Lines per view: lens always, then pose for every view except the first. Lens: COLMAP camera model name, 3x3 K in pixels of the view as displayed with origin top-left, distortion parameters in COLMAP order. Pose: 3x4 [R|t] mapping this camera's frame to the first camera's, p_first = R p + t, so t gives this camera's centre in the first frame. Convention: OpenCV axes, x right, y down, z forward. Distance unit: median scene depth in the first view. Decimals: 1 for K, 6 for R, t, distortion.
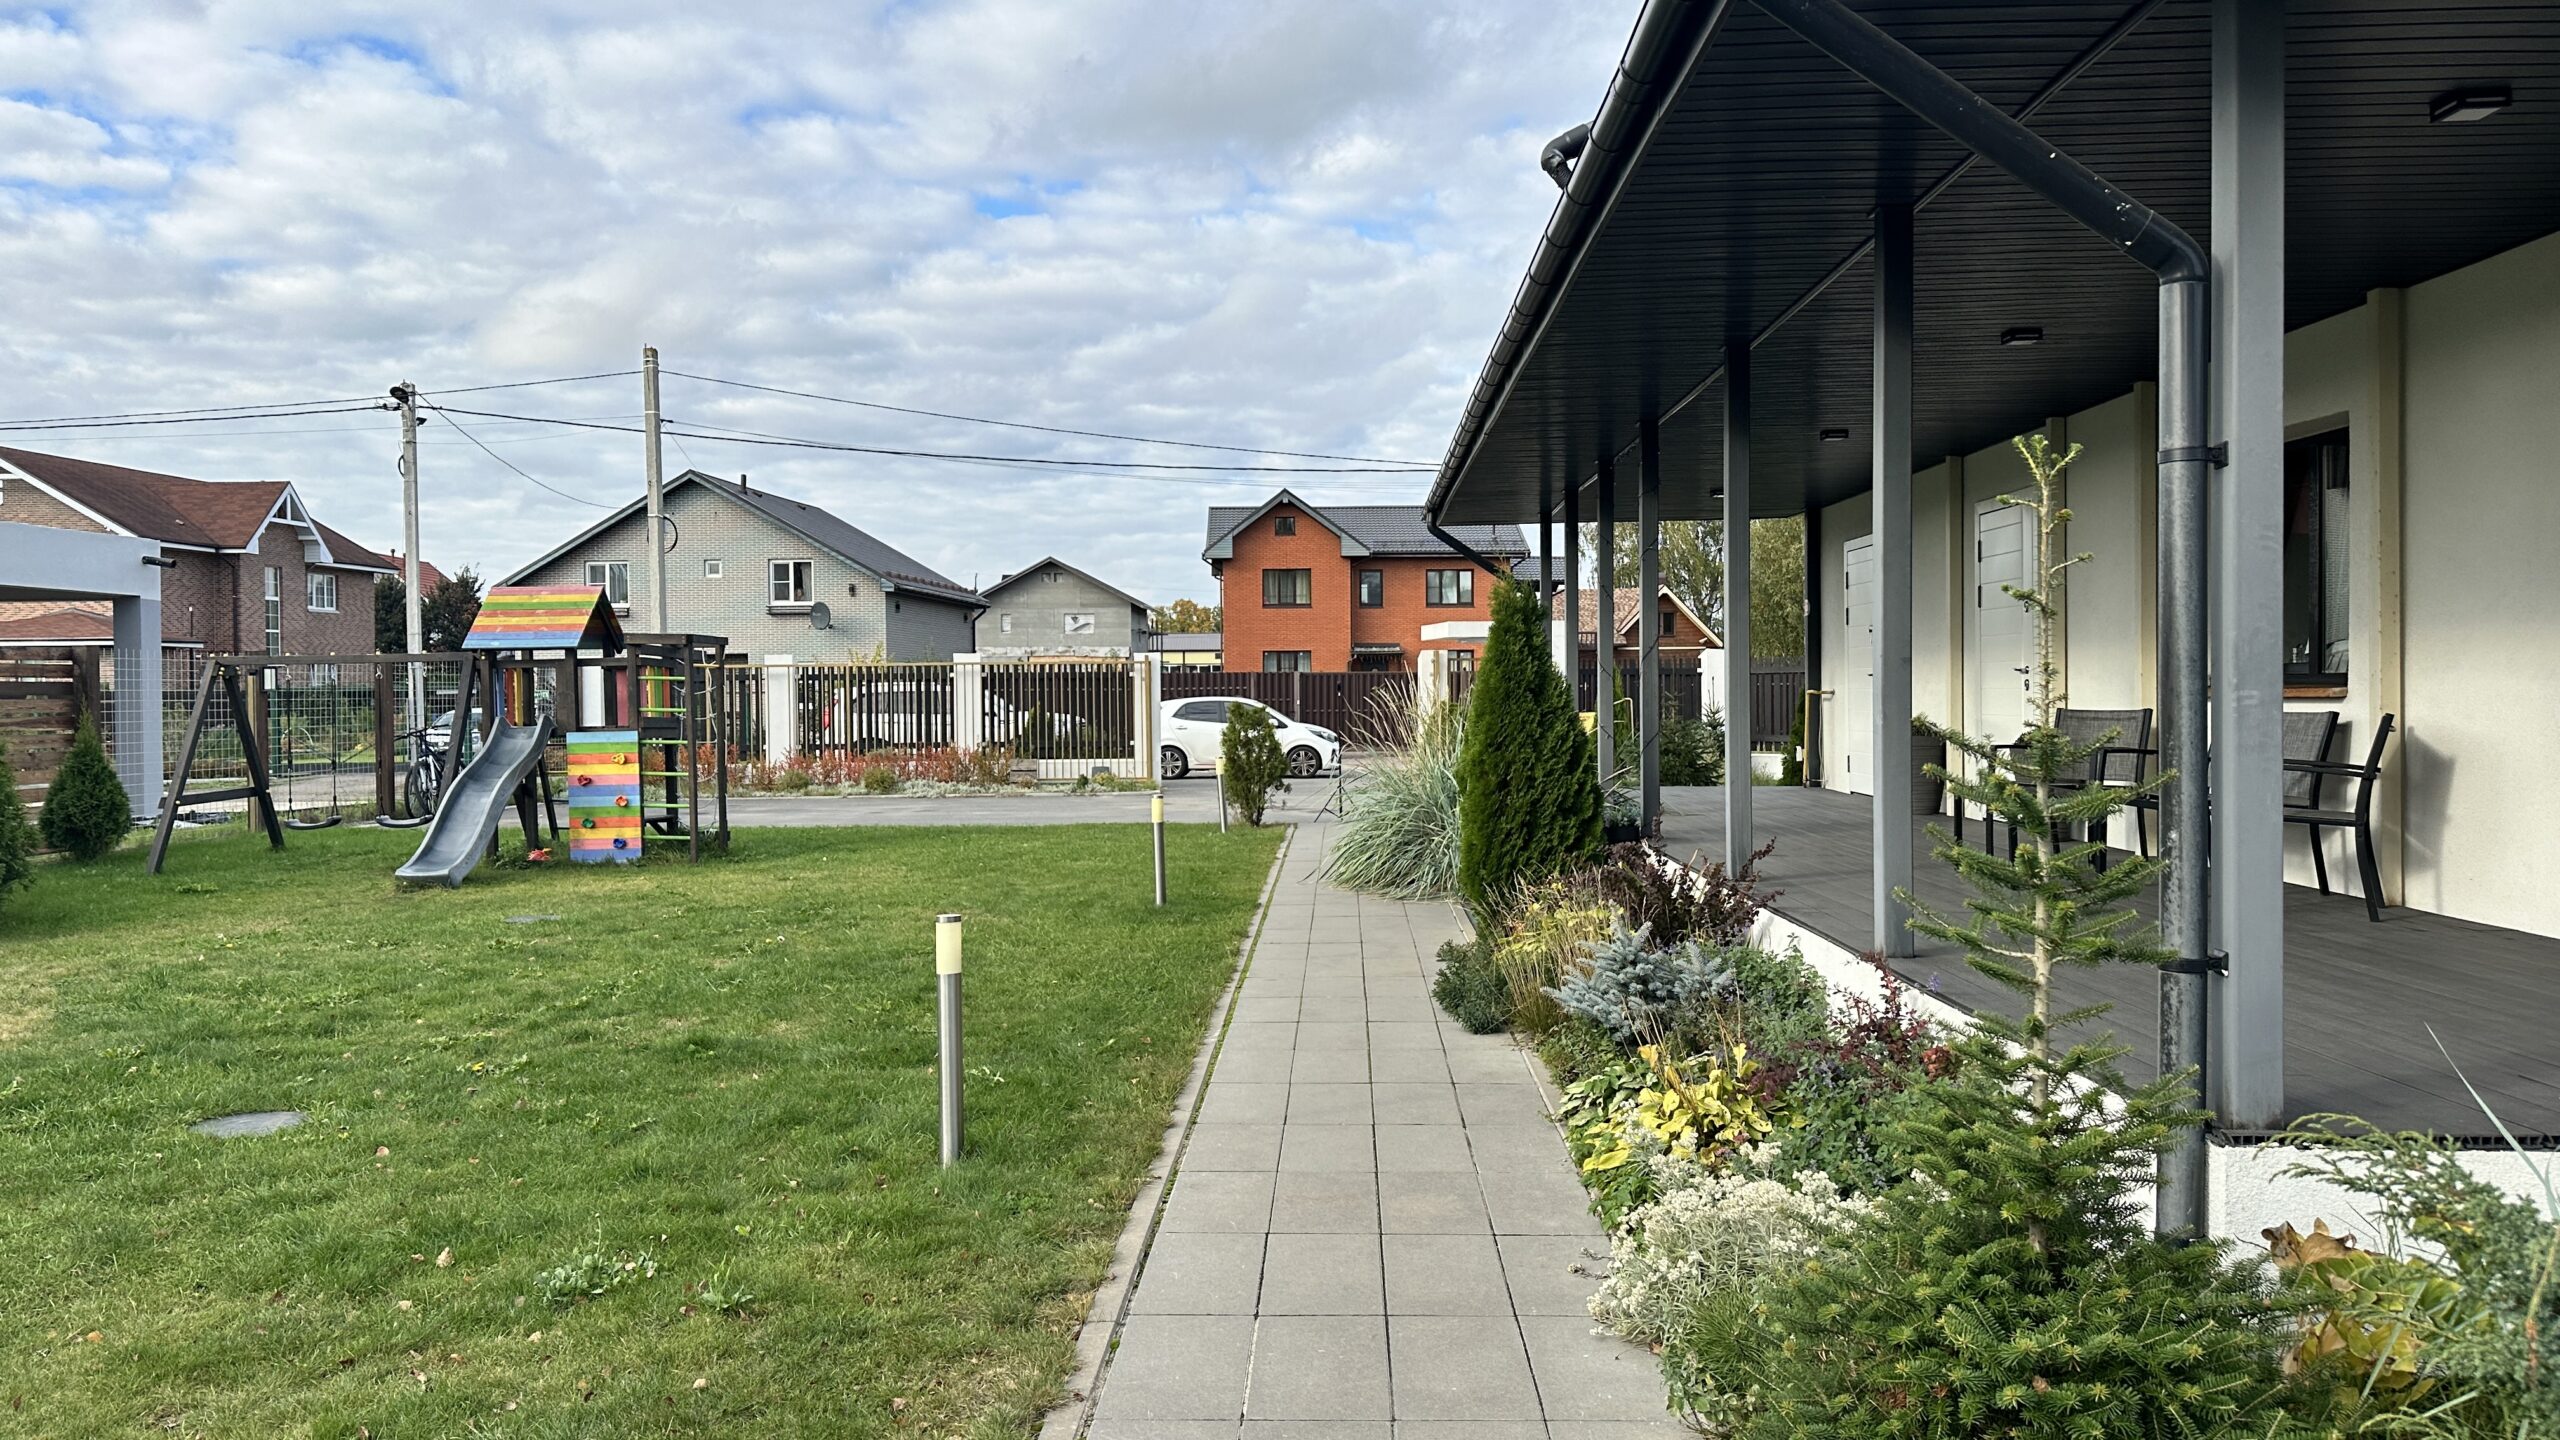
lens RADIAL K [[1816.8, 0, 1277.8], [0, 1816.8, 700.5], [0, 0, 1]] dist [0.120252, -0.172019]
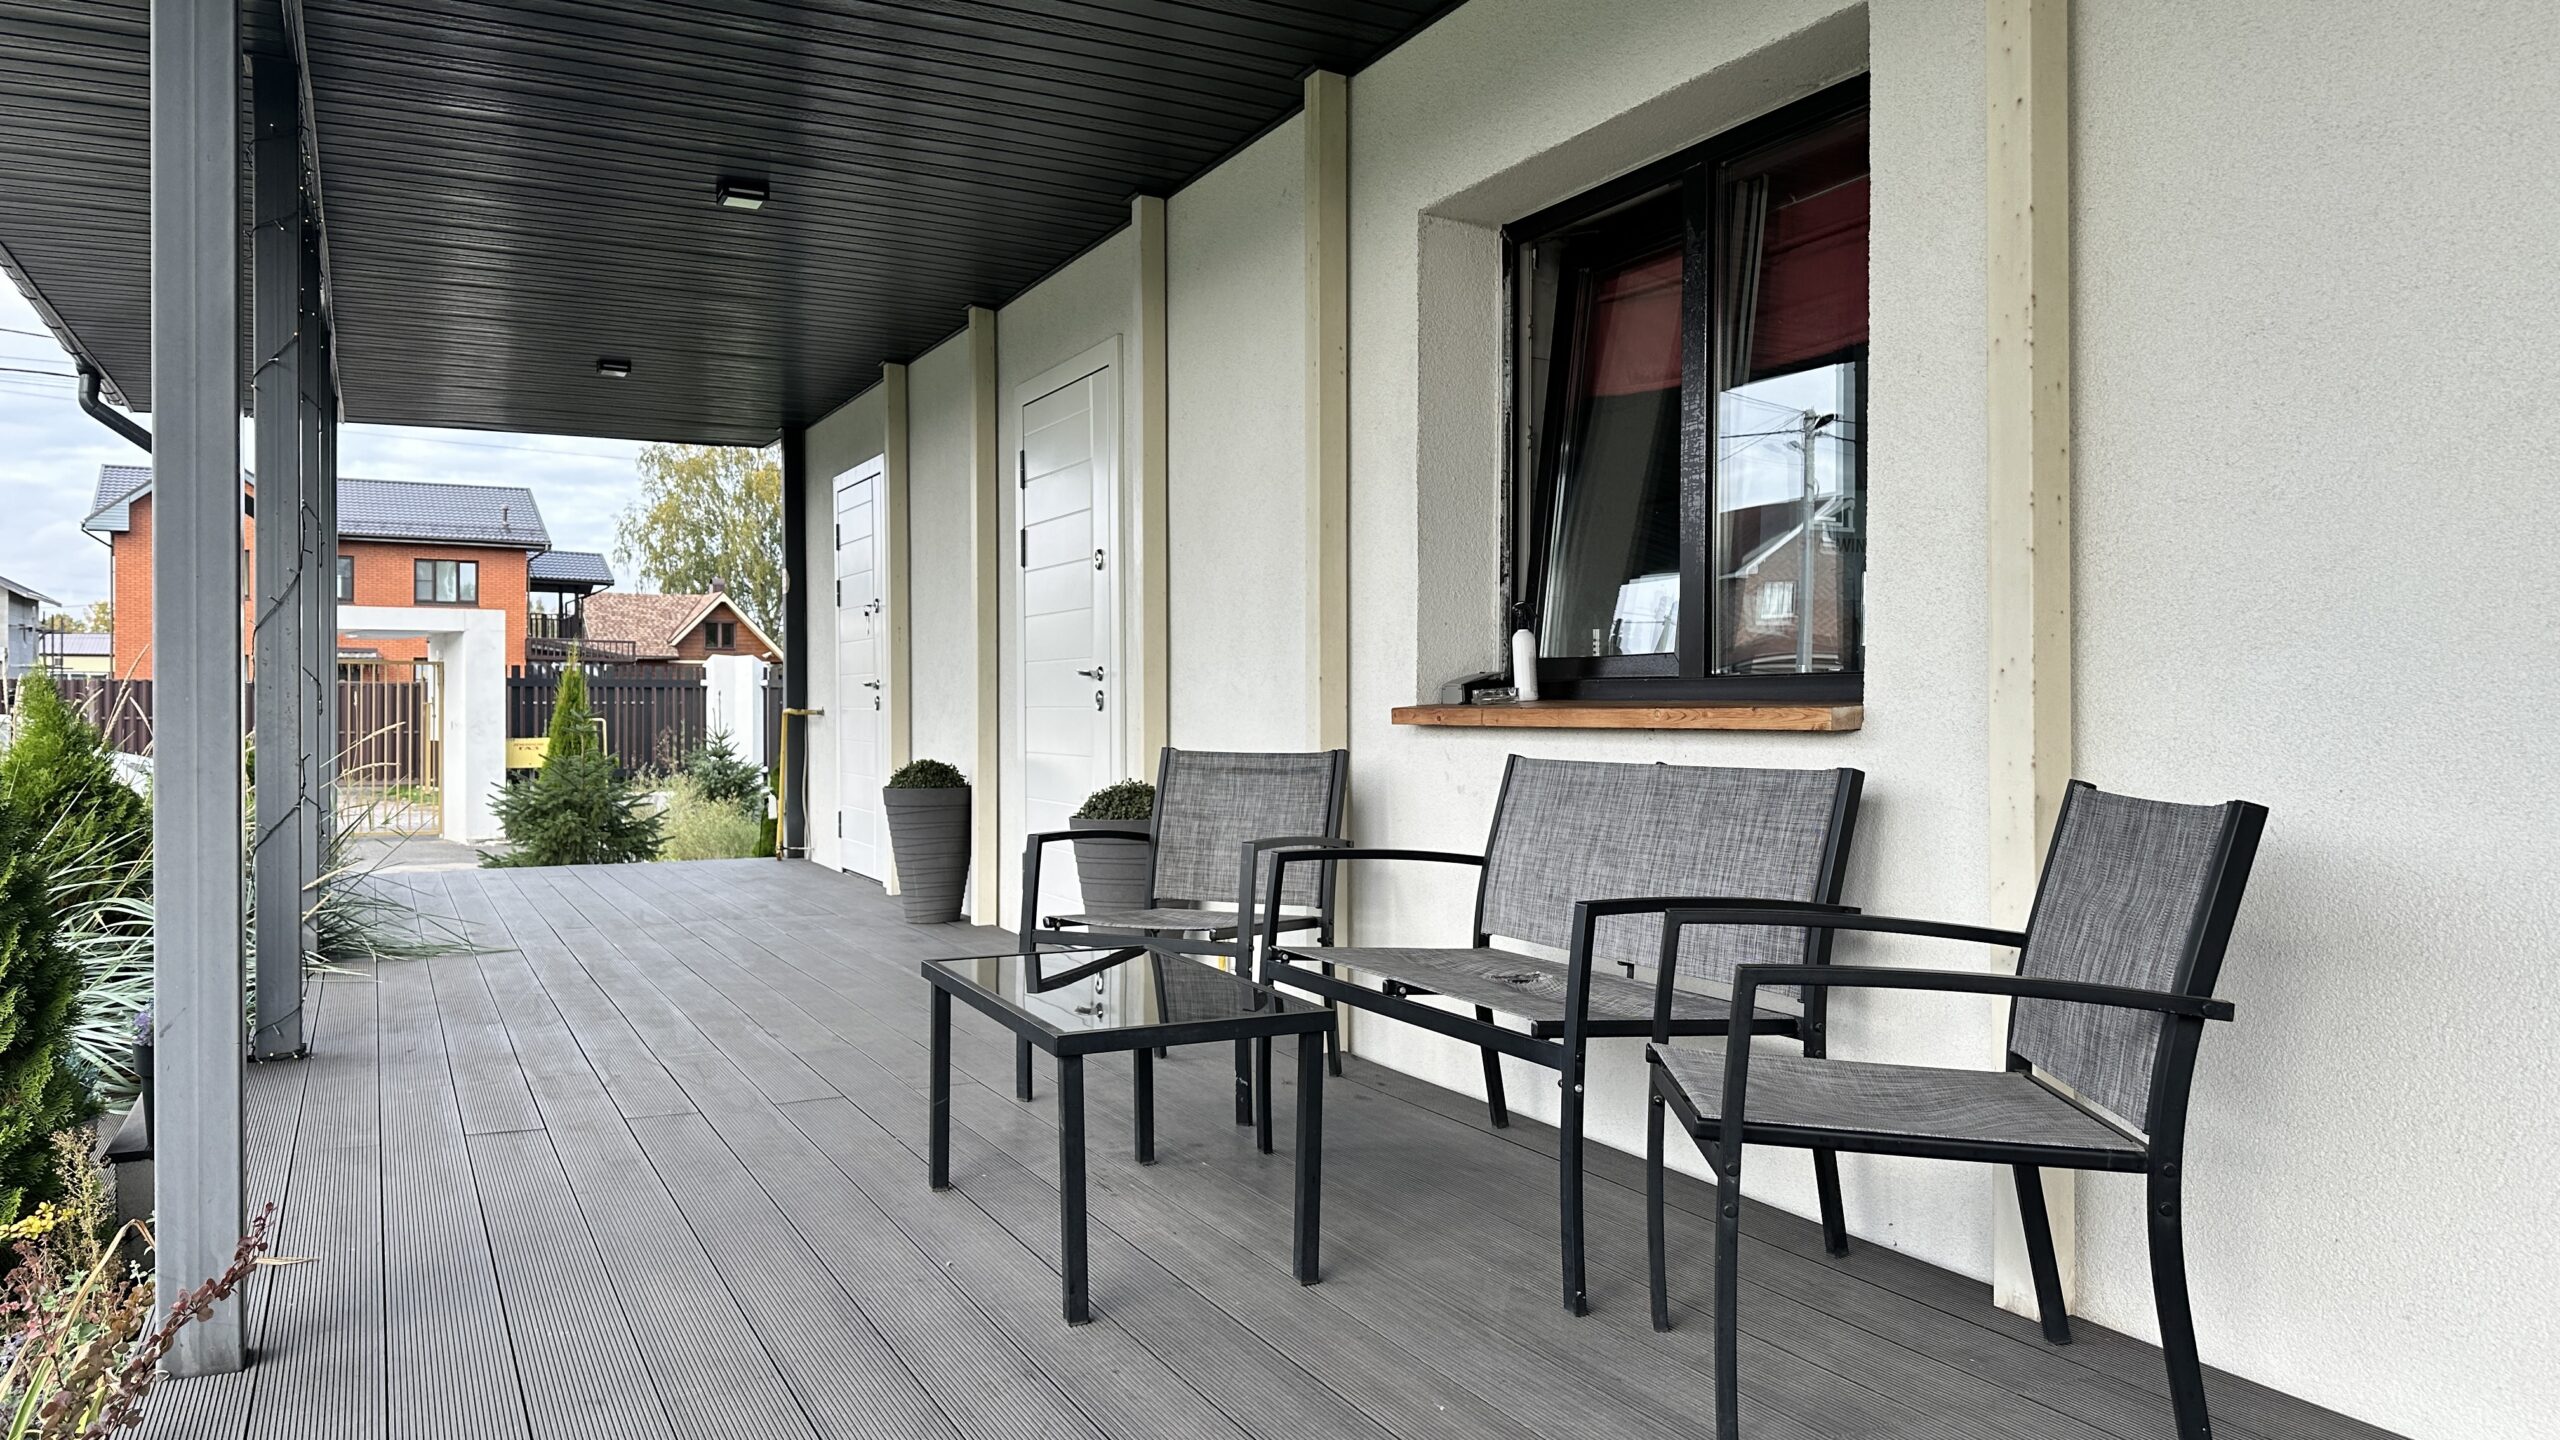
lens RADIAL K [[1816.8, 0, 1277.8], [0, 1816.8, 700.5], [0, 0, 1]] dist [0.120252, -0.172019]
pose [[0.883017, 0.009247, 0.469249, 0.139204], [-0.004102, 0.999920, -0.011986, -0.001470], [-0.469322, 0.008659, 0.882985, 0.348076]]
